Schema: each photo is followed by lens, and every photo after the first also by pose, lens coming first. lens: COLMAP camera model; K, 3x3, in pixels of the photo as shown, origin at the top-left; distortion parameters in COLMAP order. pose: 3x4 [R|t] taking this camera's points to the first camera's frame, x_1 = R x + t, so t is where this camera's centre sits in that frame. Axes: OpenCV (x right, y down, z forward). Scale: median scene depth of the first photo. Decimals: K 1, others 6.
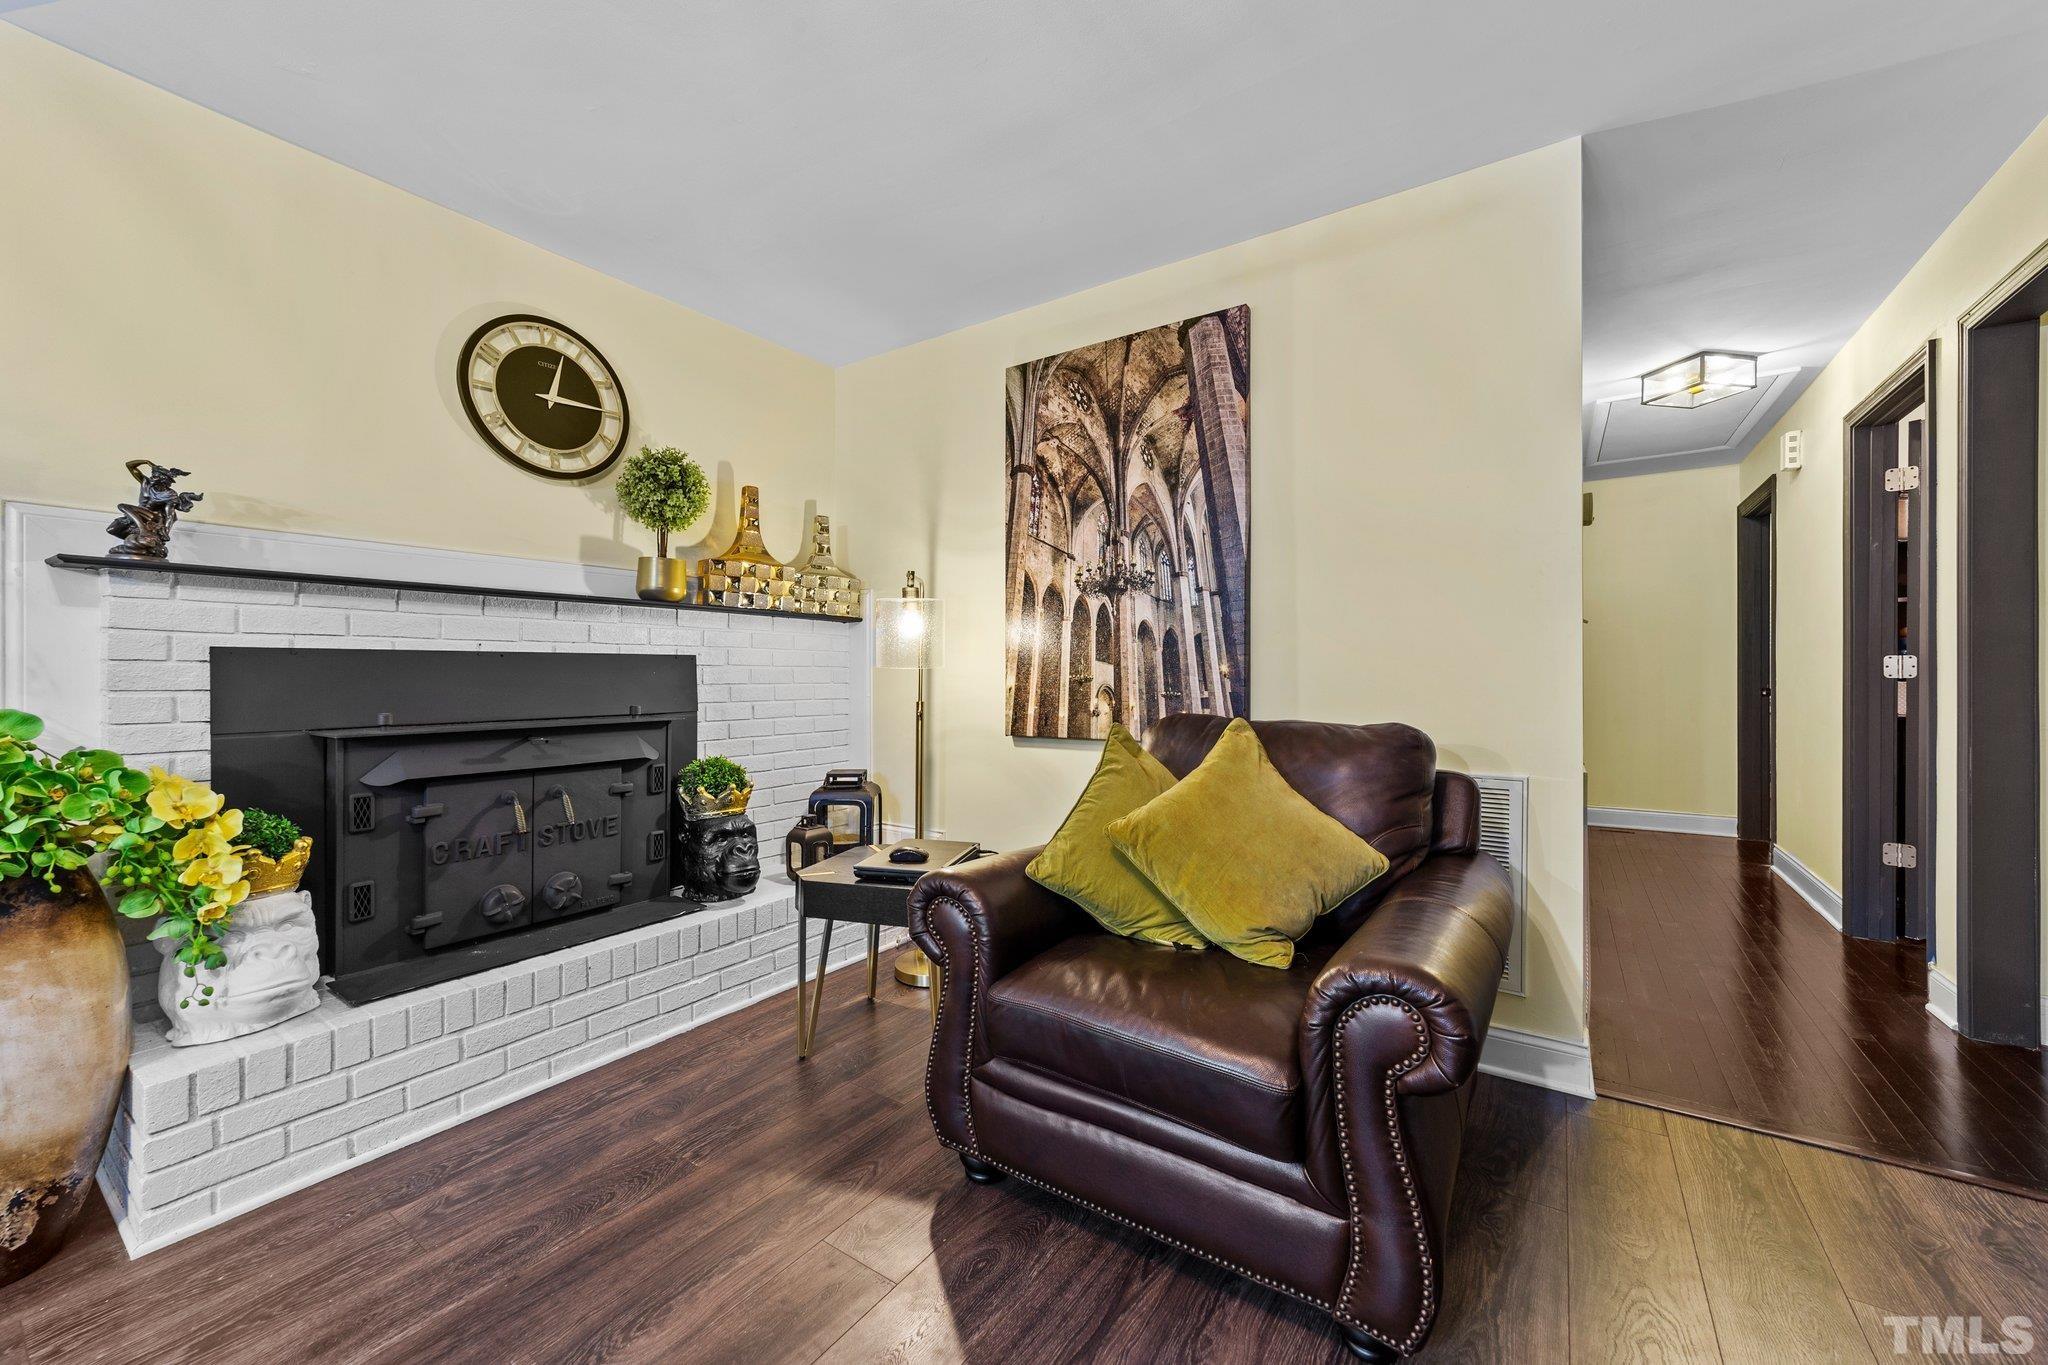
lens RADIAL K [[794.3, 0, 1024.3], [0, 794.3, 672.9], [0, 0, 1]] dist [-0.016207, 0.005656]
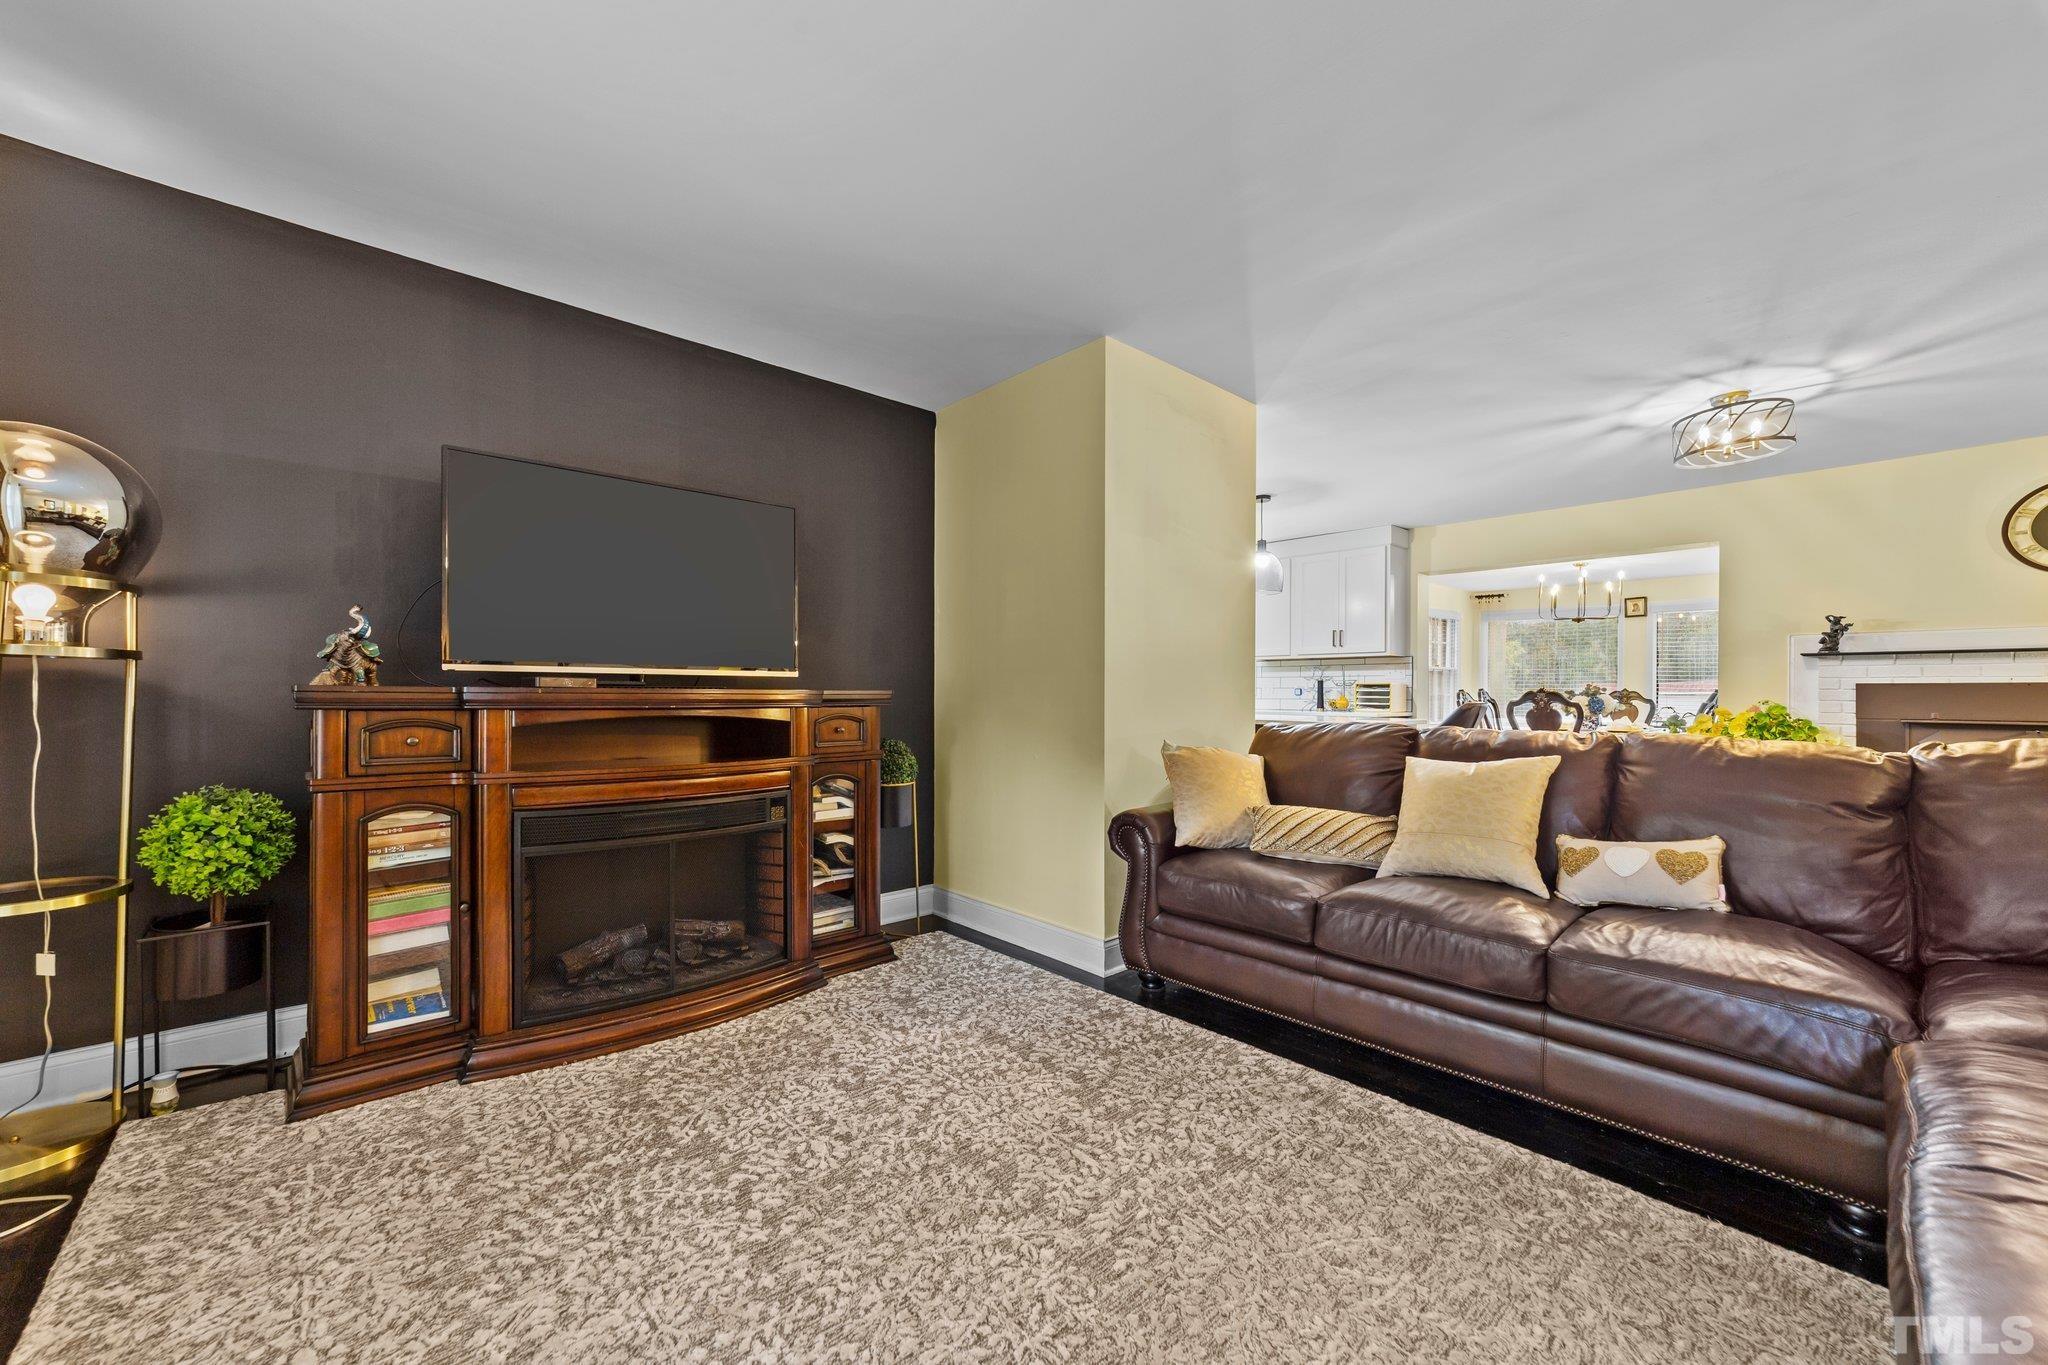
lens RADIAL K [[794.3, 0, 1027.7], [0, 794.3, 687.9], [0, 0, 1]] dist [-0.016207, 0.005656]
pose [[-0.244067, -0.003092, -0.969753, 2.143169], [-0.002629, 0.999993, -0.002527, -0.005347], [0.969755, 0.001933, -0.244074, -1.006424]]
